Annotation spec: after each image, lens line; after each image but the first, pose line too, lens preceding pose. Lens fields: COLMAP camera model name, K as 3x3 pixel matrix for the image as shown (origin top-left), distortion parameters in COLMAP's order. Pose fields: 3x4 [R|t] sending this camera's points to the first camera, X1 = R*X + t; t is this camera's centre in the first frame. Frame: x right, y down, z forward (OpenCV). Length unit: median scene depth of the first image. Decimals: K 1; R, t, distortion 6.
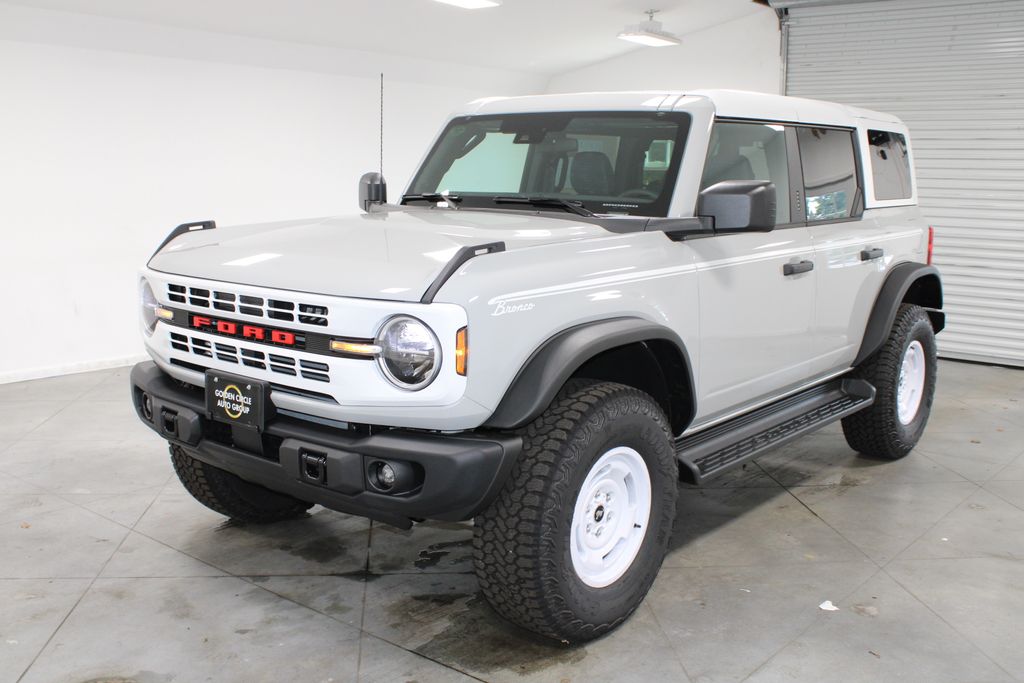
lens RADIAL K [[1064.1, 0, 511.7], [0, 1064.1, 339.4], [0, 0, 1]] dist [-0.043255, 0.003078]
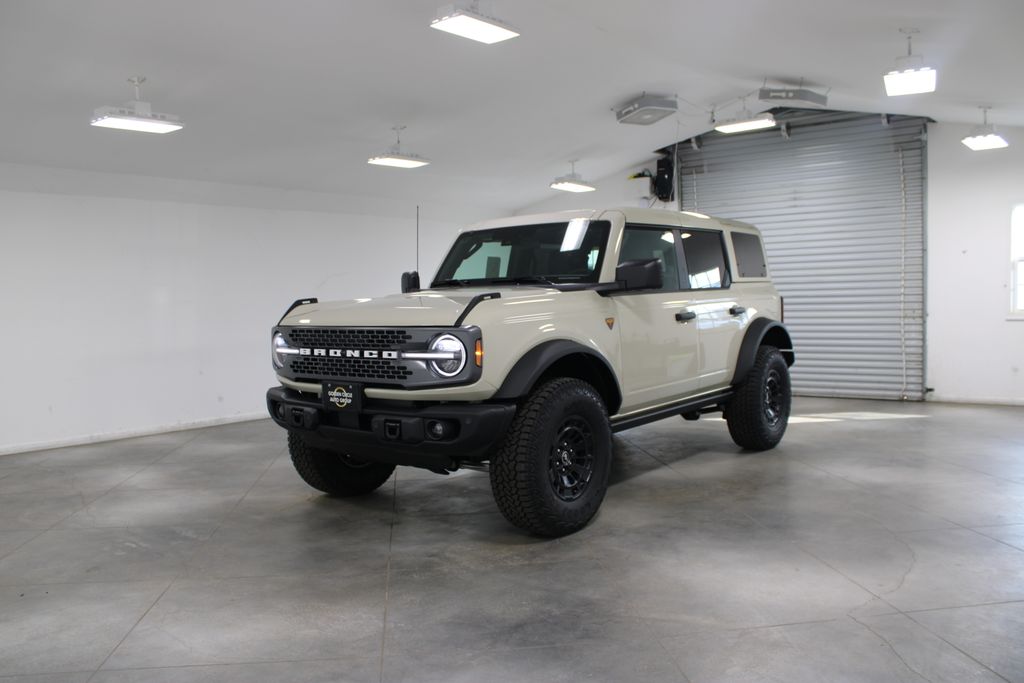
lens RADIAL K [[885.0, 0, 514.6], [0, 885.0, 343.0], [0, 0, 1]] dist [-0.096632, 0.085068]
pose [[0.998846, -0.042406, 0.022547, -0.015598], [0.044649, 0.992861, -0.110603, 0.118244], [-0.017696, 0.111482, 0.993609, -0.324790]]
